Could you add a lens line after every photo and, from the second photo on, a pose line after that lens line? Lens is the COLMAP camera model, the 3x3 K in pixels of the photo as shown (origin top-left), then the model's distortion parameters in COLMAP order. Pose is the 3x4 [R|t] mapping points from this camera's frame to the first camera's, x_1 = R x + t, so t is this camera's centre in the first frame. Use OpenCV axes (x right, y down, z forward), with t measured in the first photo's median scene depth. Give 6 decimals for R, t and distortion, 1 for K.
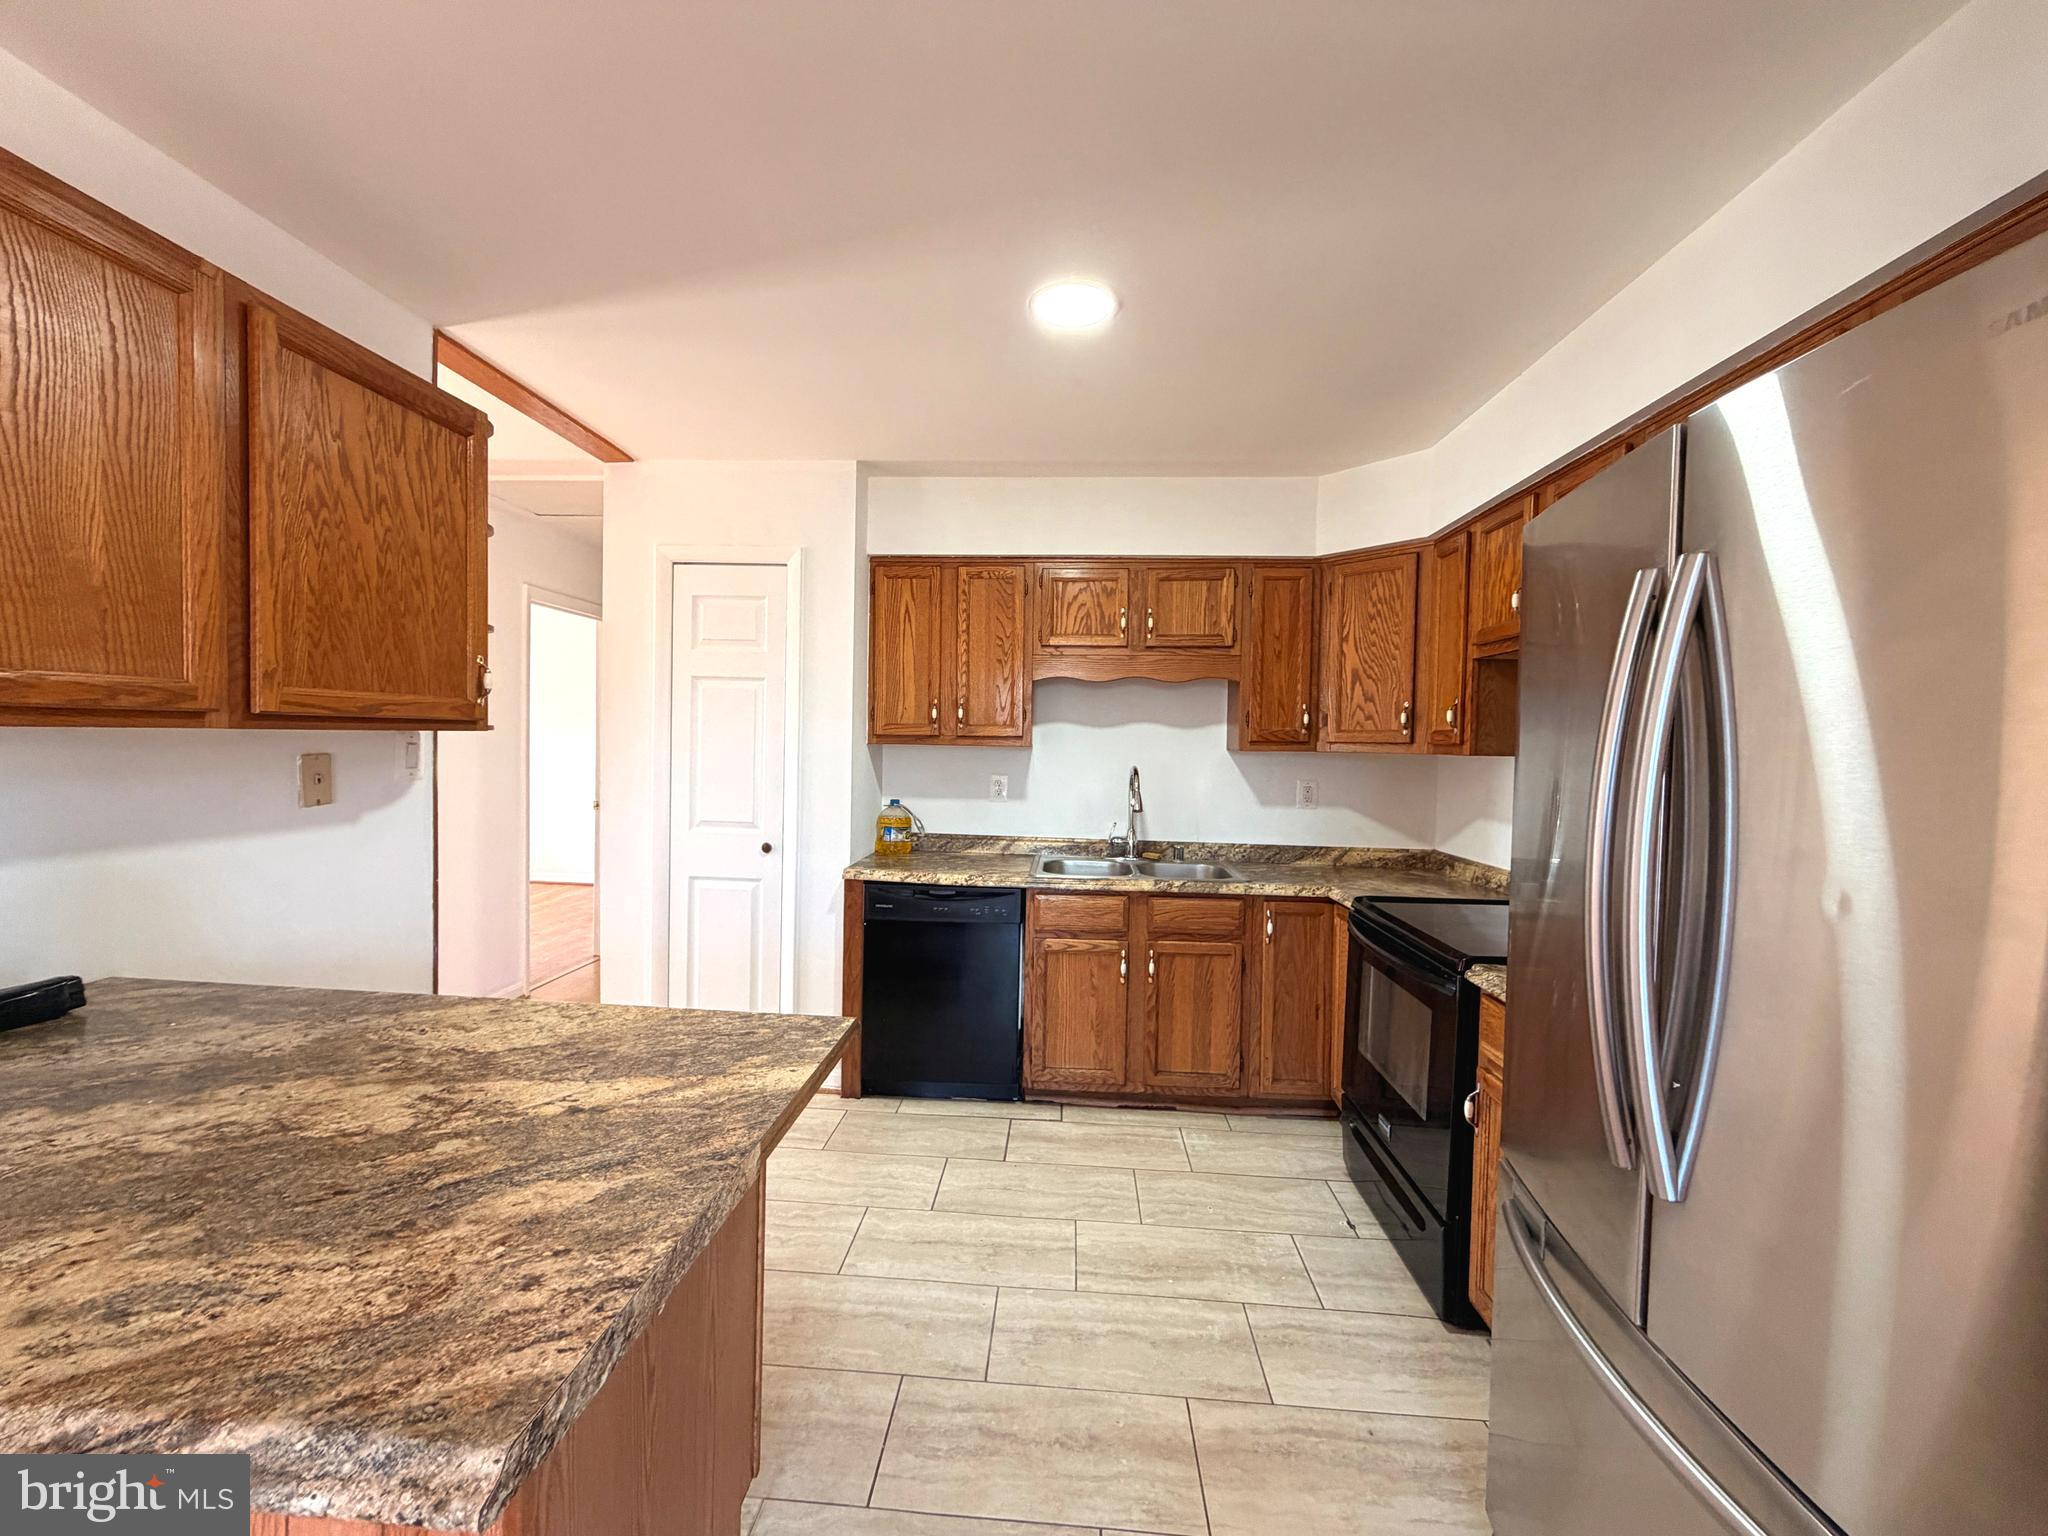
lens RADIAL K [[815.7, 0, 1016.5], [0, 815.7, 769.1], [0, 0, 1]] dist [0.000950, -0.000362]
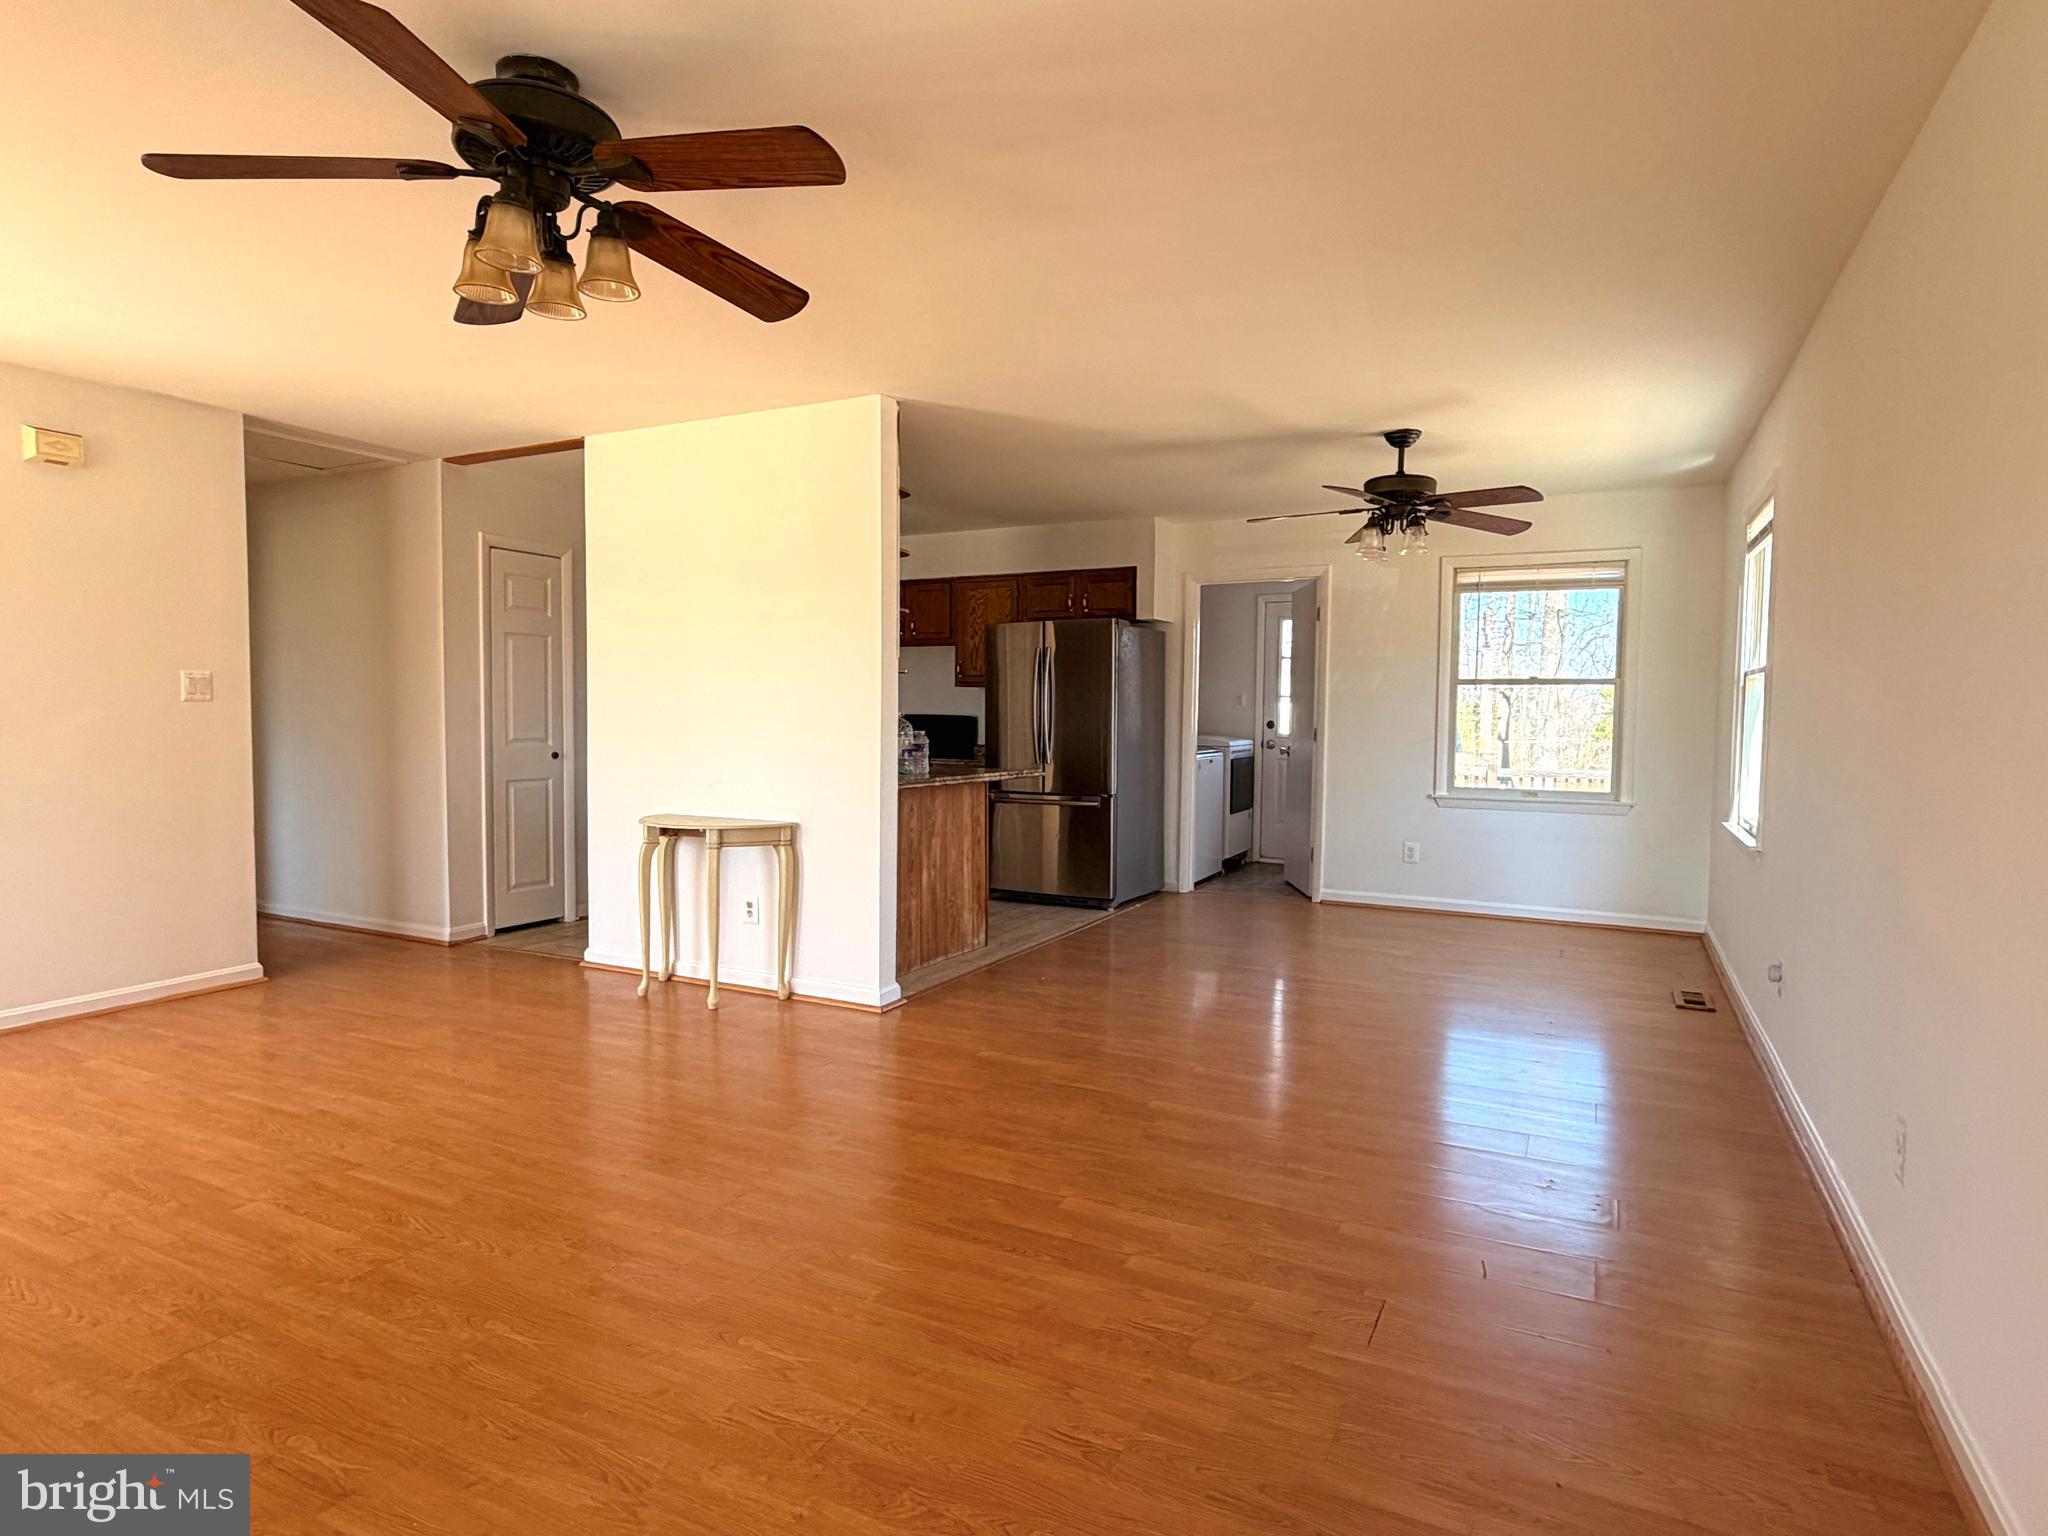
lens RADIAL K [[1125.2, 0, 1018.0], [0, 1125.2, 781.9], [0, 0, 1]] dist [-0.001684, 0.000586]
pose [[0.395727, -0.077655, 0.915079, -2.117126], [0.032076, 0.996979, 0.070734, 0.034946], [-0.917808, 0.001361, 0.397022, -0.618659]]
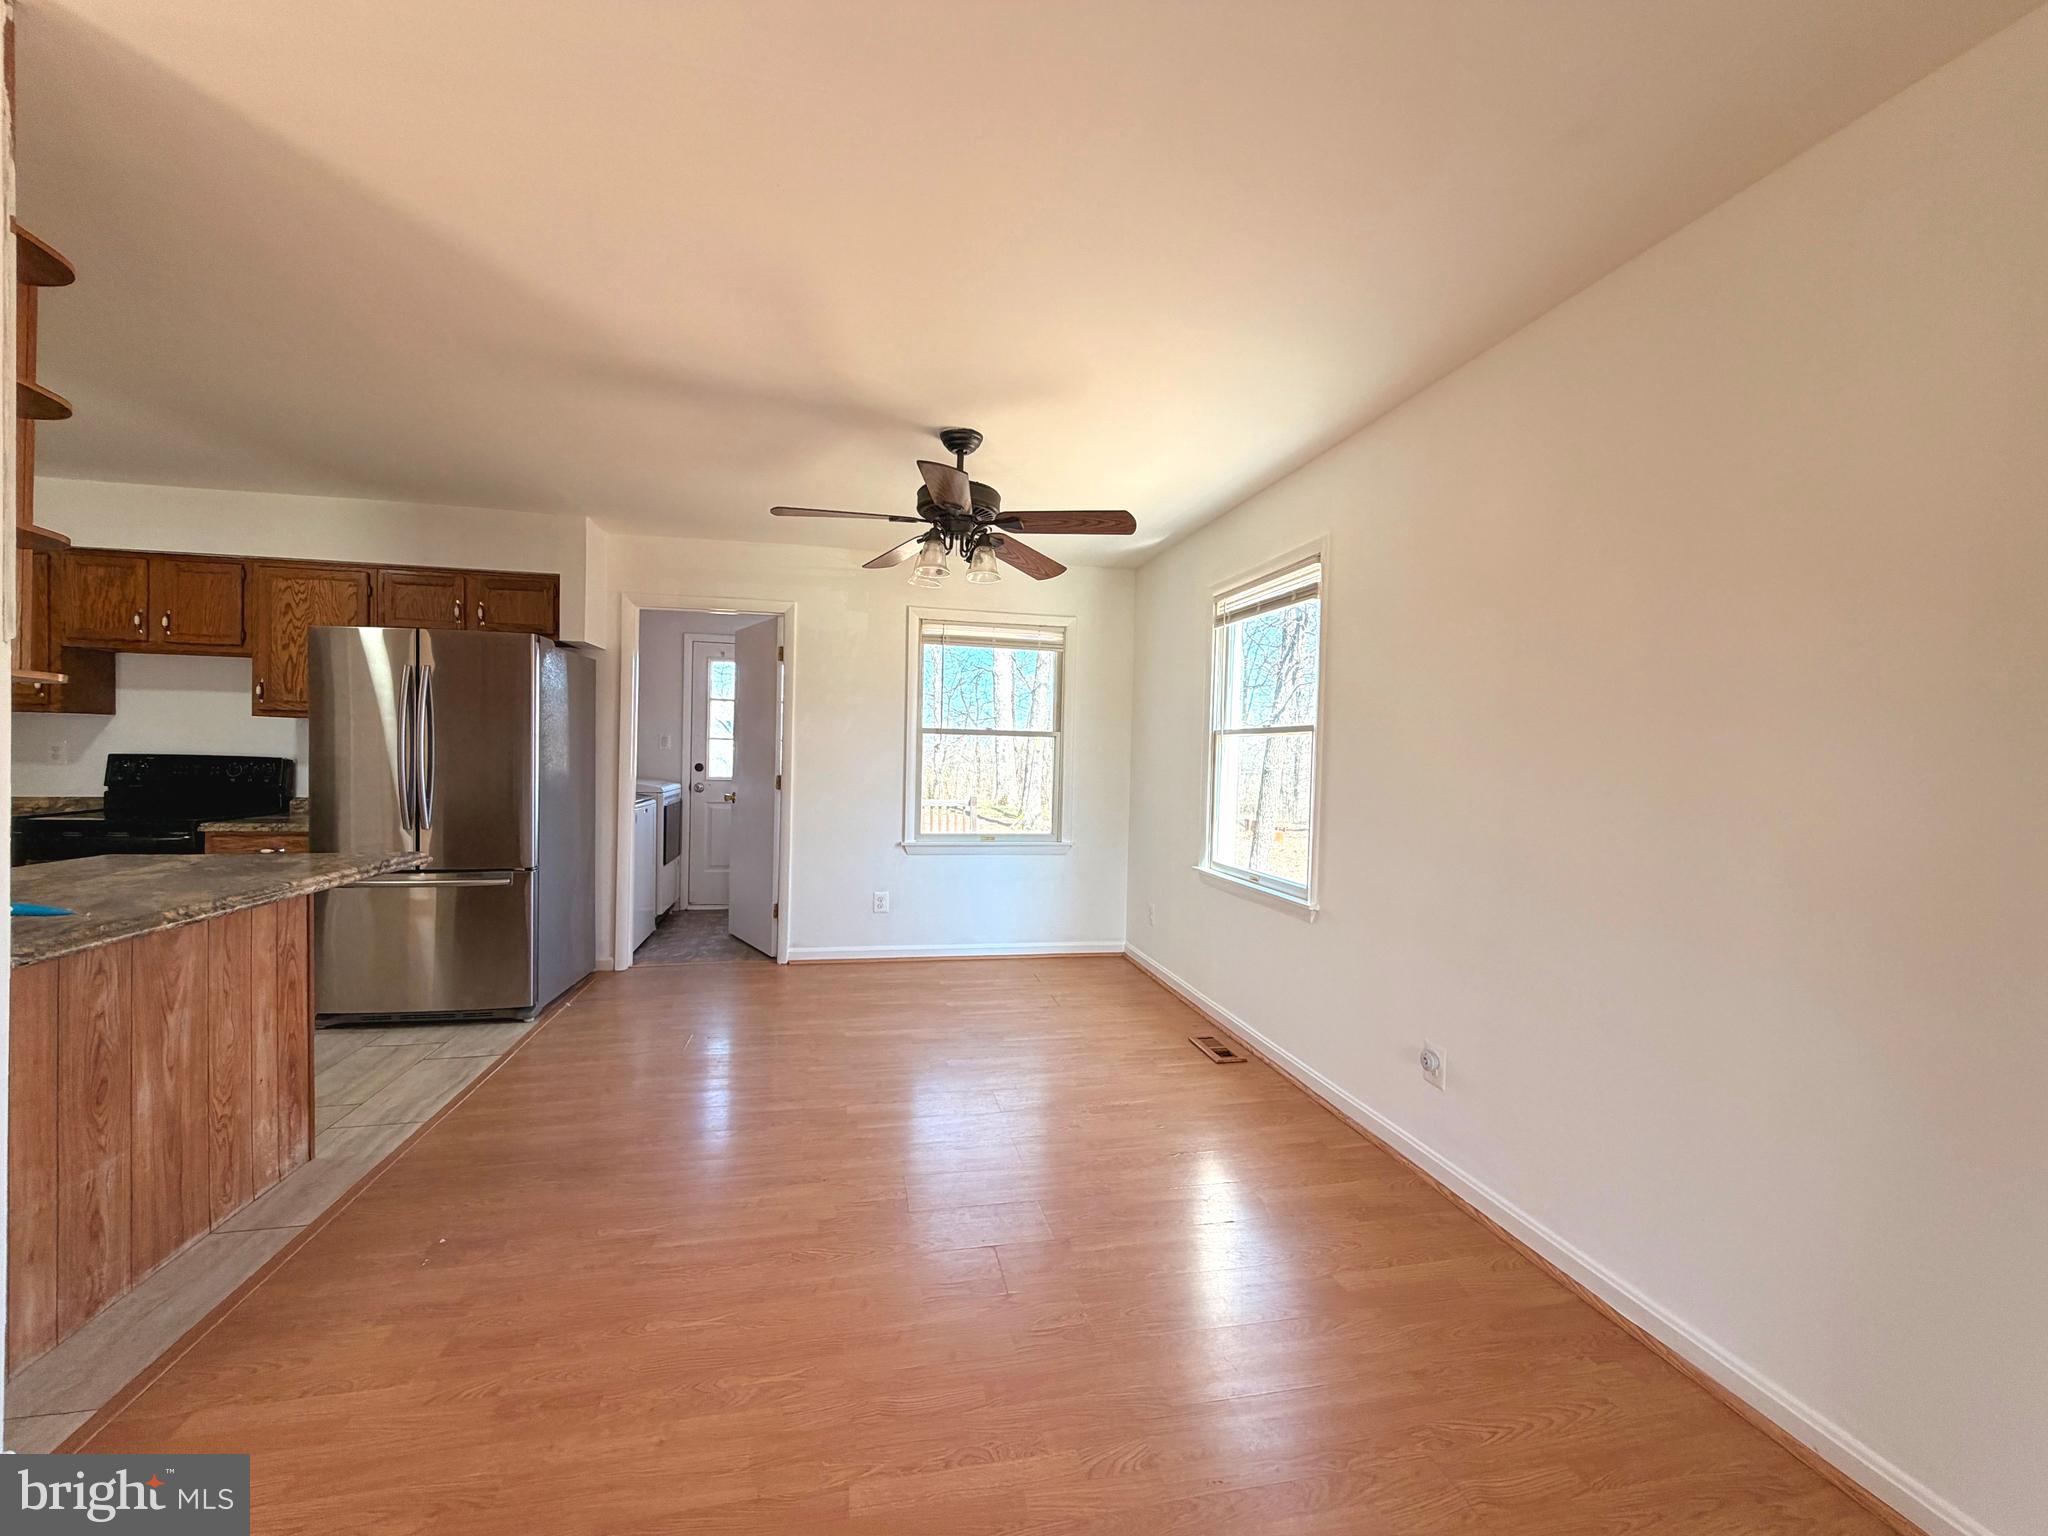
lens RADIAL K [[815.7, 0, 1013.2], [0, 815.7, 769.8], [0, 0, 1]] dist [0.000950, -0.000362]
pose [[-0.267945, -0.047159, 0.962279, -1.260803], [0.004286, 0.998733, 0.050139, 0.018877], [-0.963425, 0.017559, -0.267404, -0.227621]]
